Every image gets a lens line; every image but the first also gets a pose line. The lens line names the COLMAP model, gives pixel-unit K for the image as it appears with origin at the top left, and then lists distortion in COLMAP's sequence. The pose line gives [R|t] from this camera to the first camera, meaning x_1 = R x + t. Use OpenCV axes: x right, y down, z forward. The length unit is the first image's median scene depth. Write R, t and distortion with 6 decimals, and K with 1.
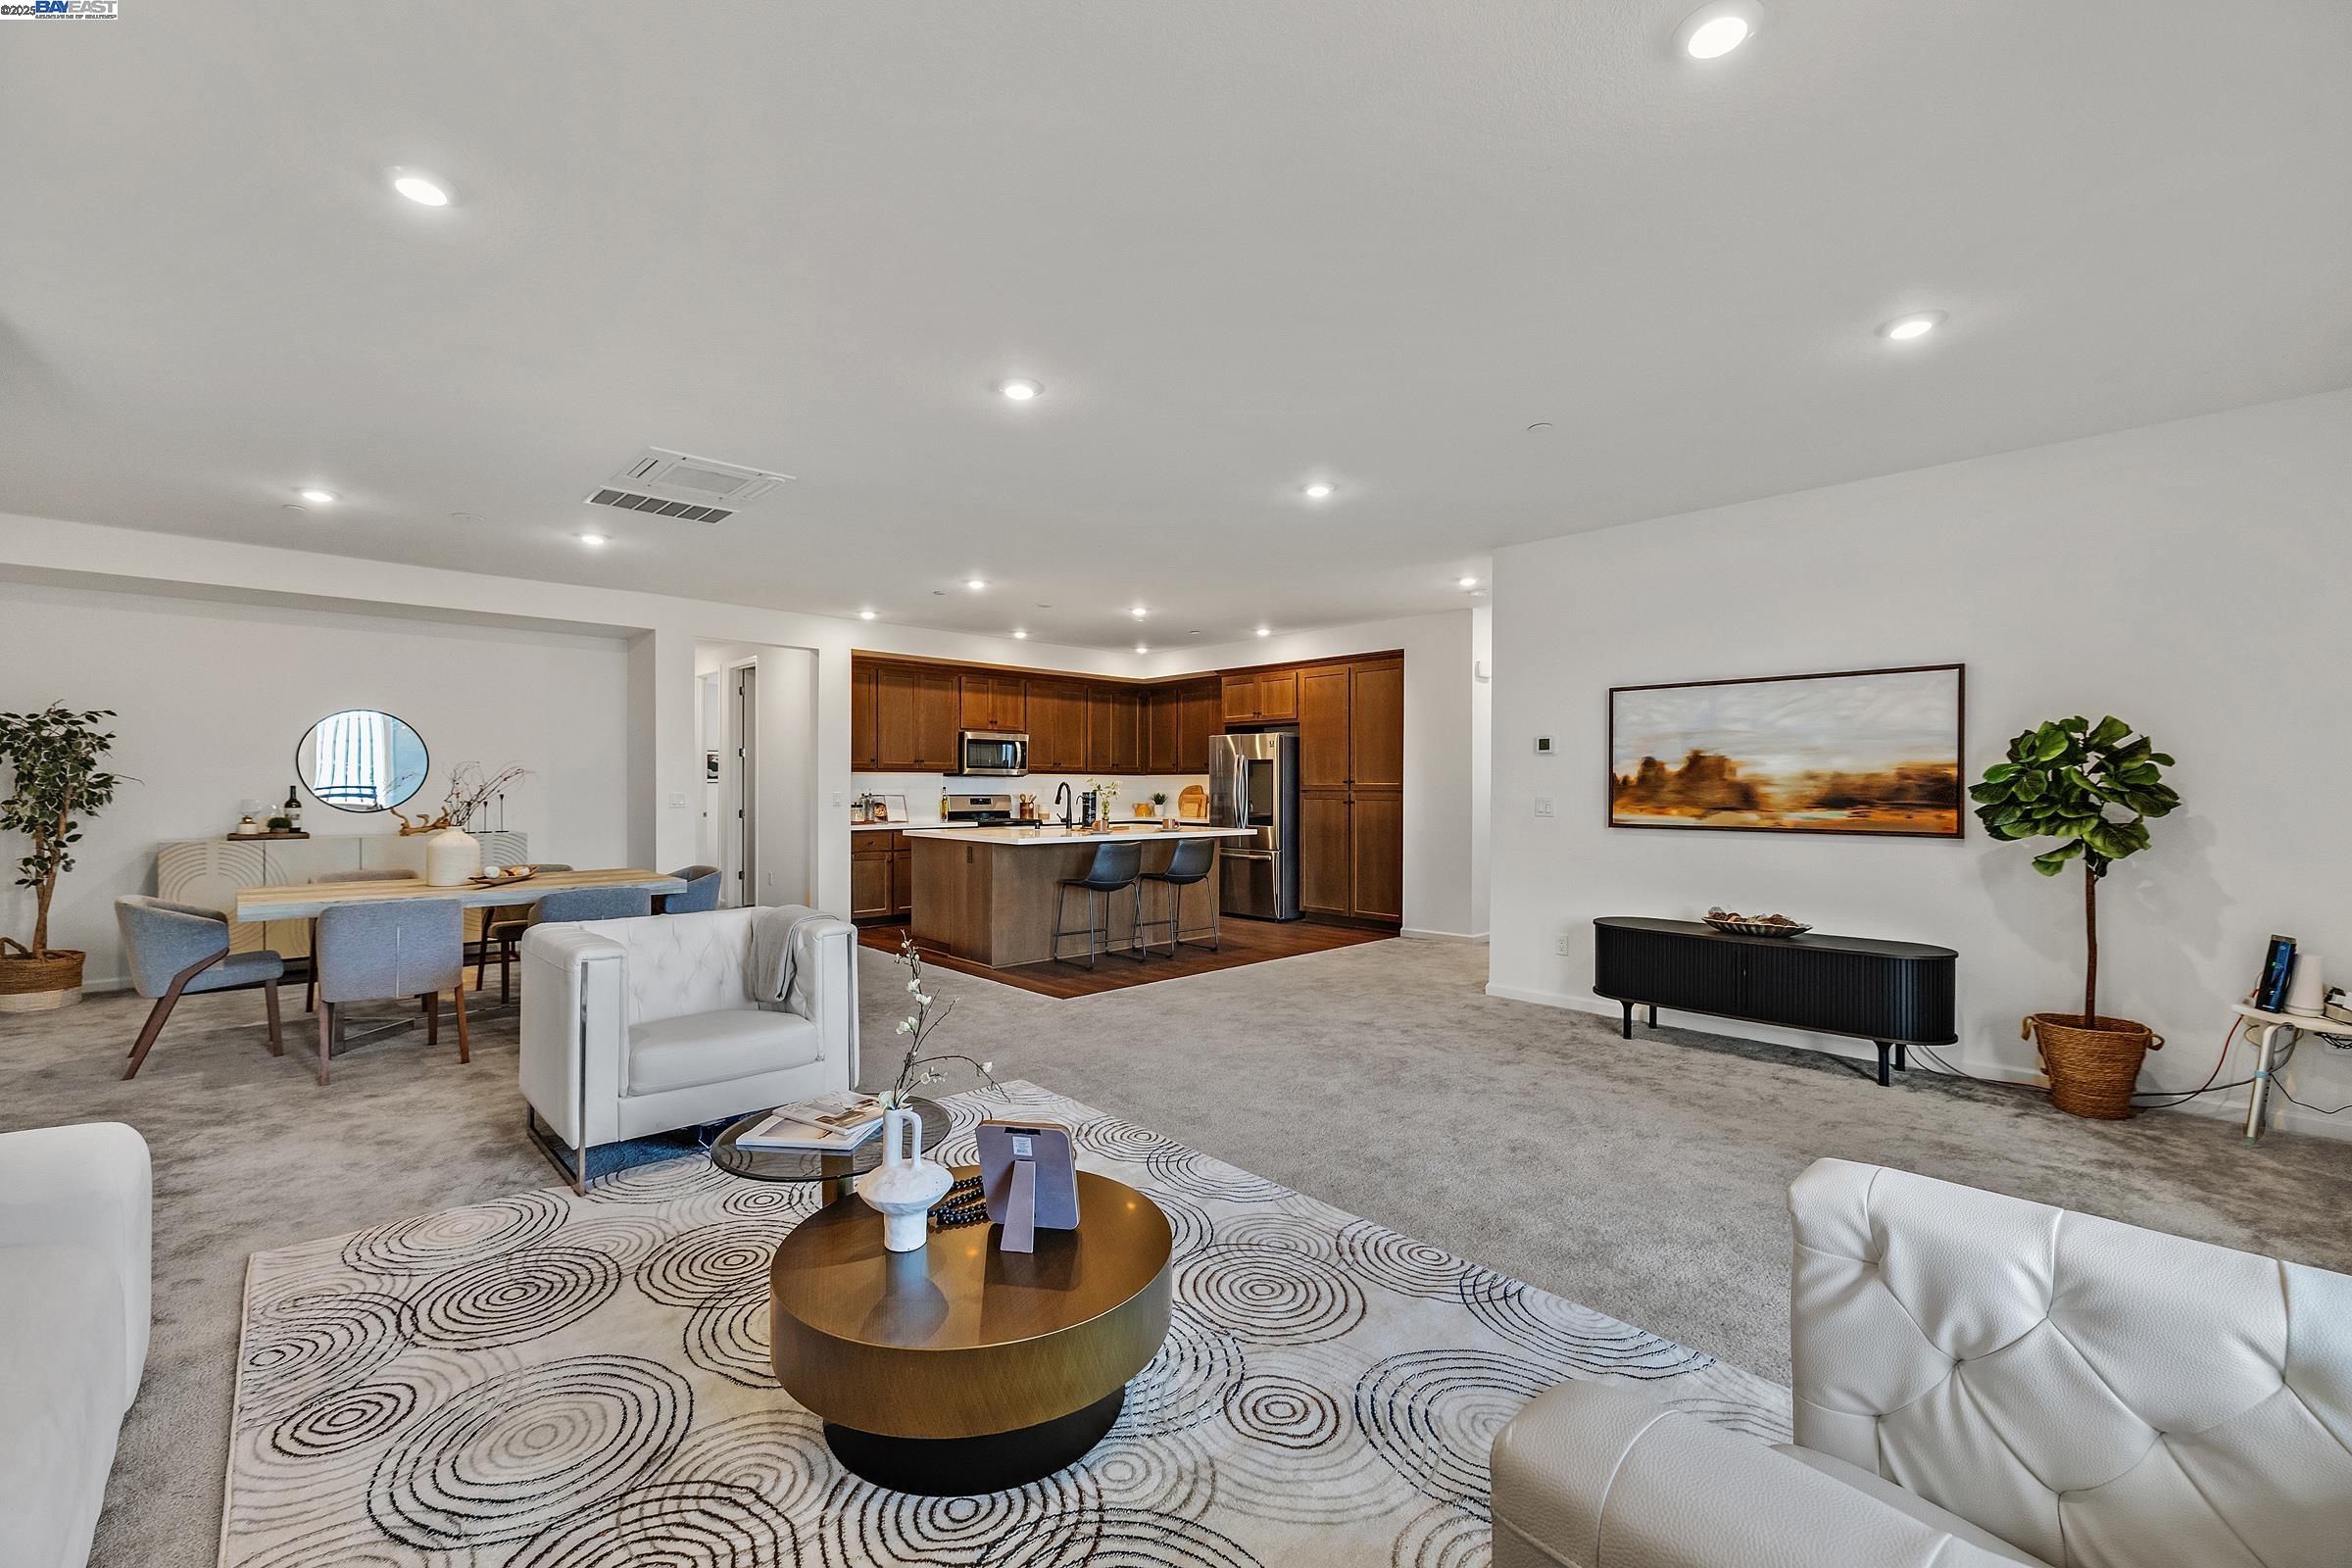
lens RADIAL K [[977.1, 0, 1165.6], [0, 977.1, 785.3], [0, 0, 1]] dist [-0.001203, 0.000009]
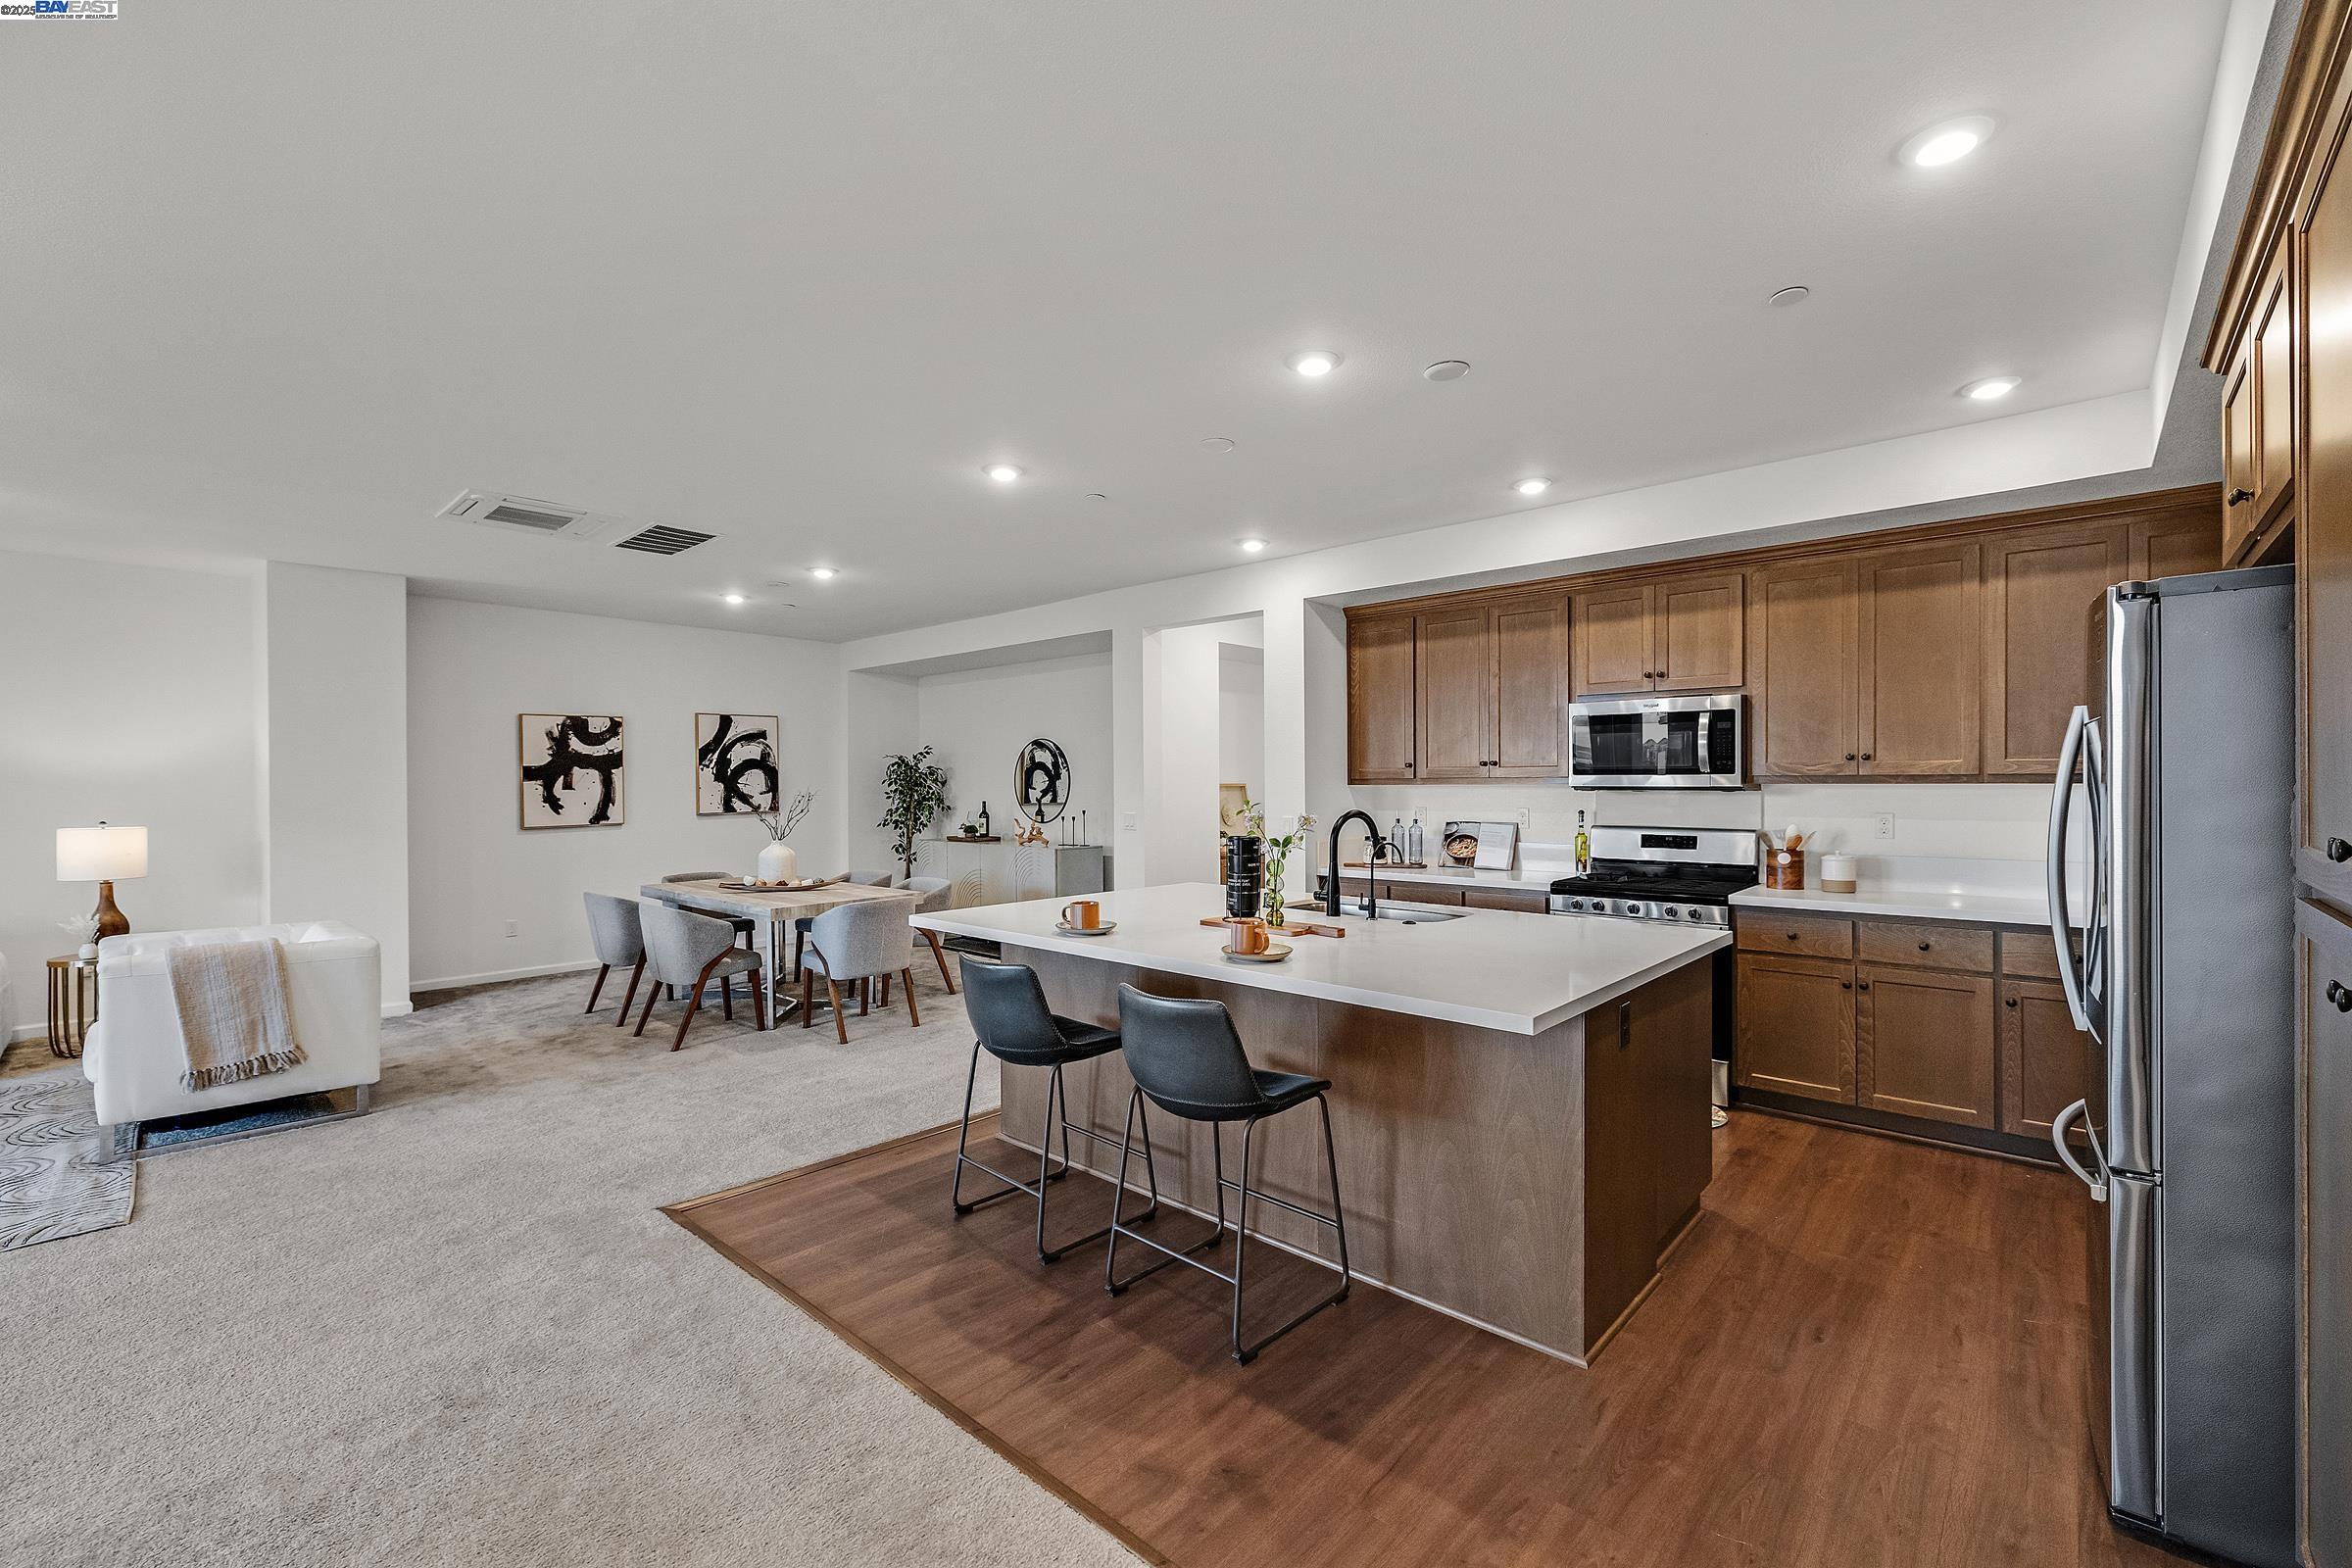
lens RADIAL K [[977.1, 0, 1165.6], [0, 977.1, 785.3], [0, 0, 1]] dist [-0.001203, 0.000009]
pose [[0.075882, -0.001893, -0.997115, 0.283259], [0.003093, 0.999994, -0.001663, -0.011791], [0.997112, -0.002958, 0.075888, 0.744735]]
